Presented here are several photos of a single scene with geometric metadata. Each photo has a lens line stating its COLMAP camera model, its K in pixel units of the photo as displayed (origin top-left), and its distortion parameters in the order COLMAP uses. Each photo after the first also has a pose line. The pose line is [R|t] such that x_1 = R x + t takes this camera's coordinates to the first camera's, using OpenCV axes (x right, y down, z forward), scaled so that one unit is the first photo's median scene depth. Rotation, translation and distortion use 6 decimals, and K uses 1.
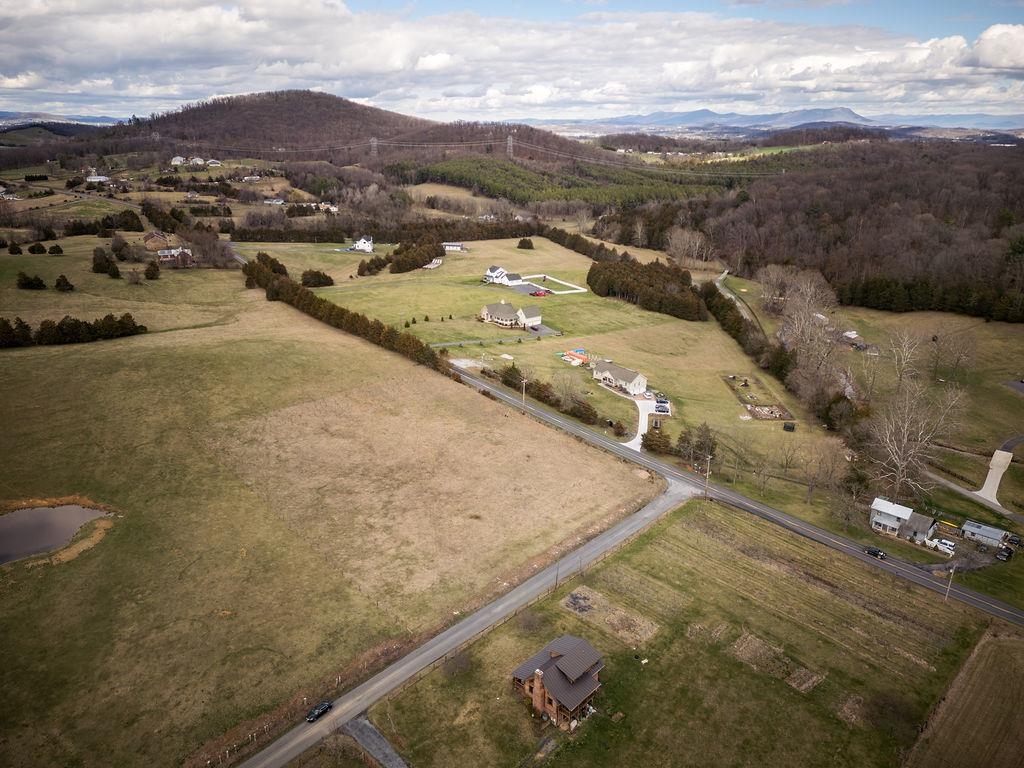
lens RADIAL K [[731.5, 0, 517.7], [0, 731.5, 387.3], [0, 0, 1]] dist [0.030190, -0.013542]
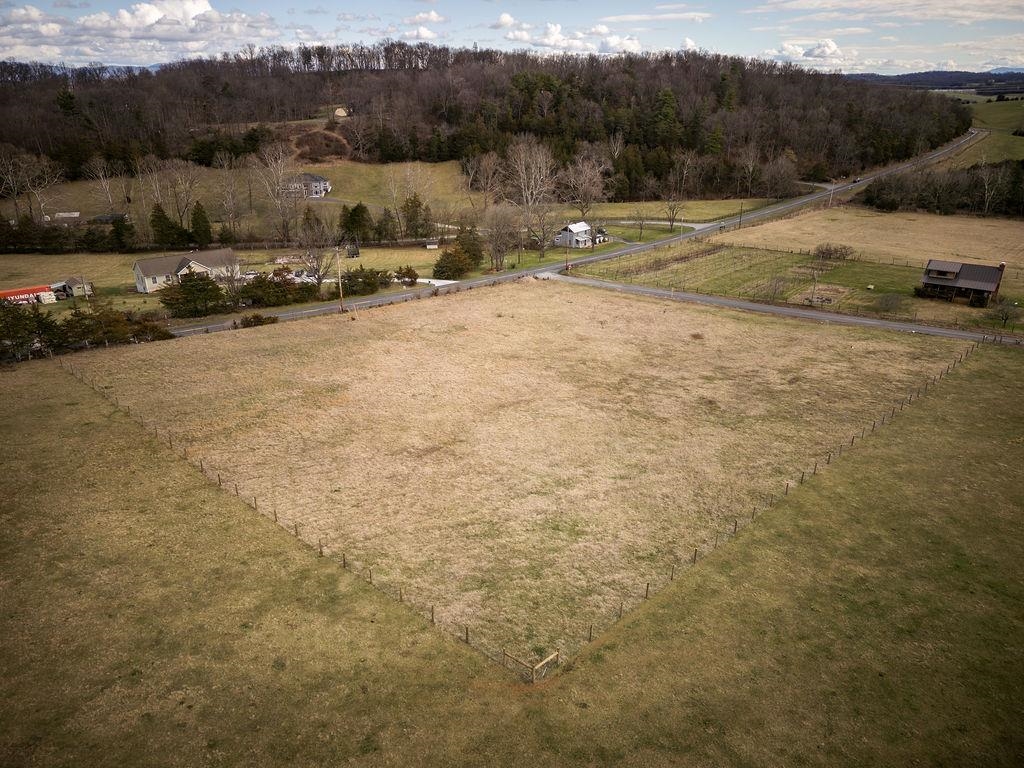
lens RADIAL K [[731.5, 0, 512.9], [0, 731.5, 384.5], [0, 0, 1]] dist [0.030190, -0.013542]
pose [[-0.080121, -0.378845, 0.921985, -0.667352], [0.334749, 0.861014, 0.382882, -0.107536], [-0.938895, 0.339310, 0.057832, 1.058821]]
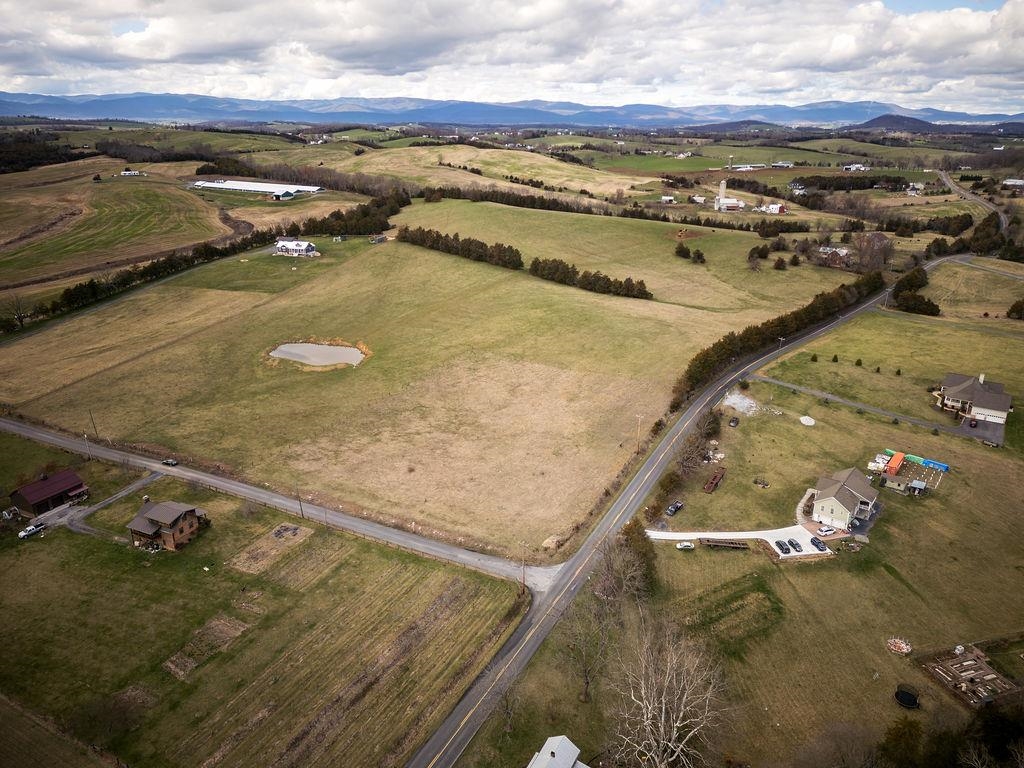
lens RADIAL K [[731.5, 0, 513.8], [0, 731.5, 386.0], [0, 0, 1]] dist [0.030190, -0.013542]
pose [[0.285130, 0.320788, -0.903214, 0.893654], [-0.323986, 0.919122, 0.224161, -0.227424], [0.902072, 0.228713, 0.366000, 0.648221]]
